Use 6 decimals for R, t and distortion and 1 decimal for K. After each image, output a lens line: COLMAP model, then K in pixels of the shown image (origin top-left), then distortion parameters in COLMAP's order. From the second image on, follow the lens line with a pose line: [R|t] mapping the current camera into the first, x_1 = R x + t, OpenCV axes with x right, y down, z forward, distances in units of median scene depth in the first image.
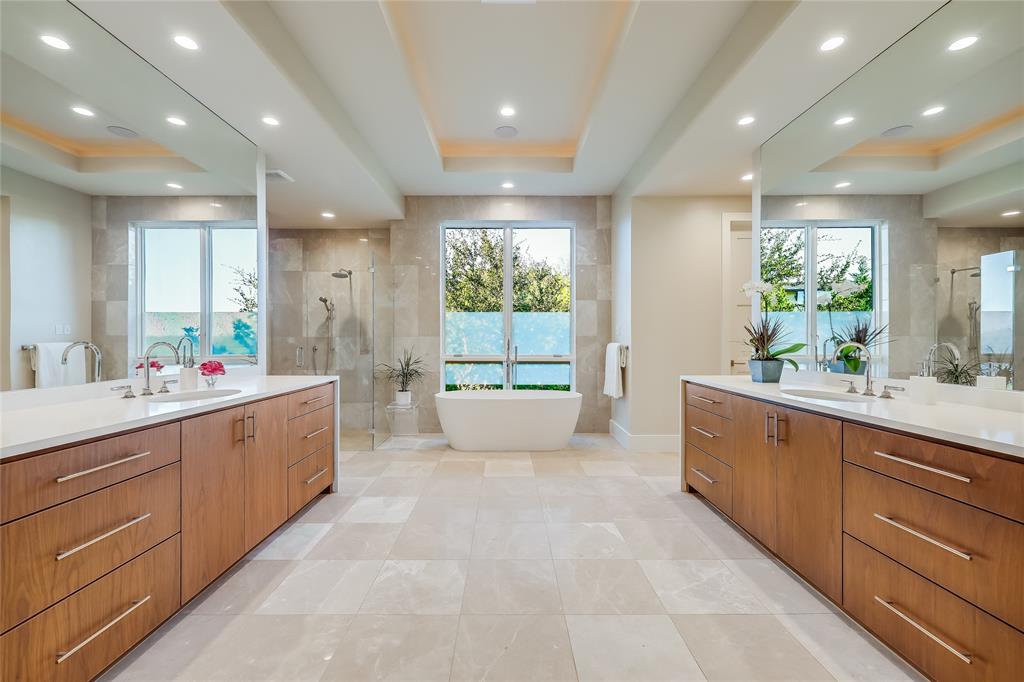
lens RADIAL K [[422.2, 0, 512.0], [0, 422.2, 341.0], [0, 0, 1]] dist [-0.000076, 0.000093]
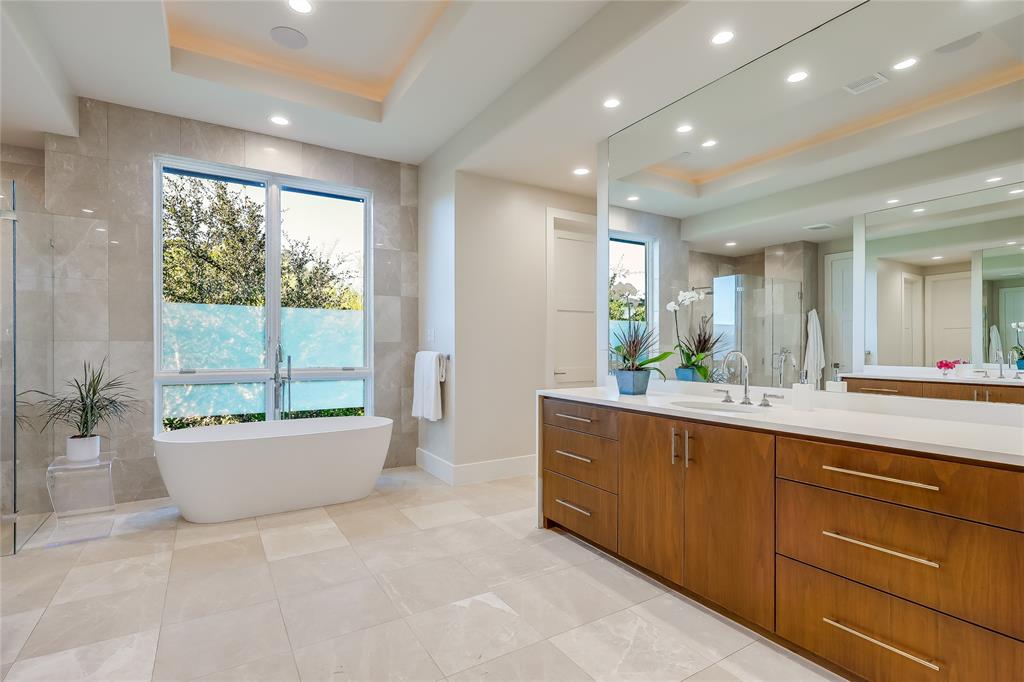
lens RADIAL K [[487.4, 0, 508.3], [0, 487.4, 349.6], [0, 0, 1]] dist [0.000137, -0.000078]
pose [[0.857549, -0.000099, 0.514402, -0.109067], [-0.000786, 0.999999, 0.001503, -0.000273], [-0.514401, -0.001693, 0.857548, 0.148248]]
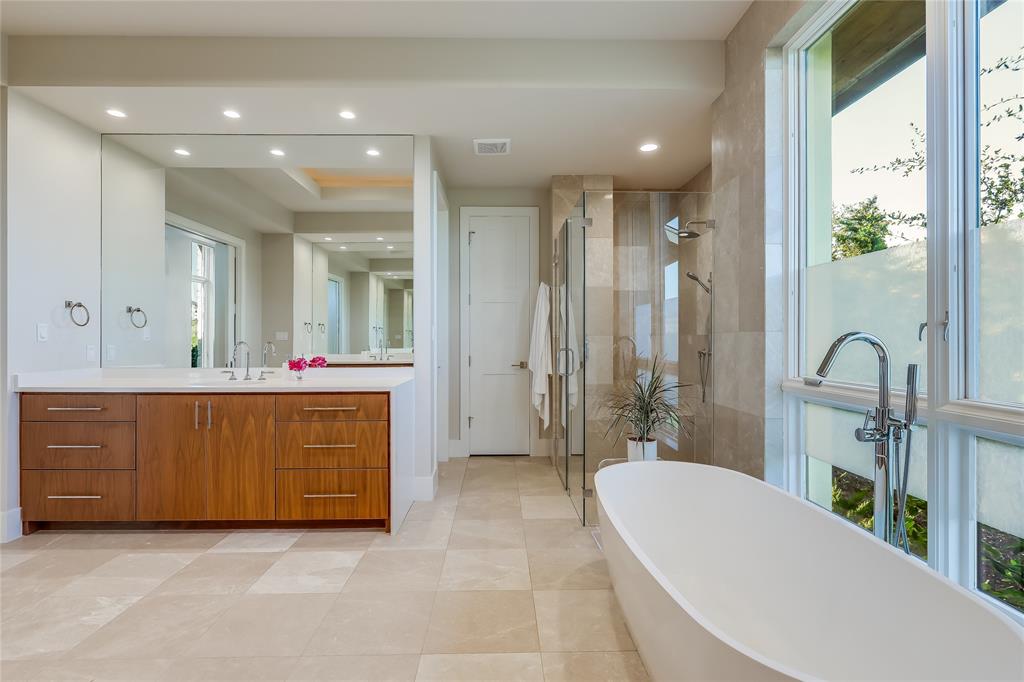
lens RADIAL K [[488.2, 0, 512.0], [0, 488.2, 341.0], [0, 0, 1]] dist [-0.004270, -0.000140]
pose [[-0.004953, 0.000646, -0.999988, 0.344548], [0.000280, 1.000000, 0.000645, 0.000234], [0.999988, -0.000277, -0.004953, 0.881209]]
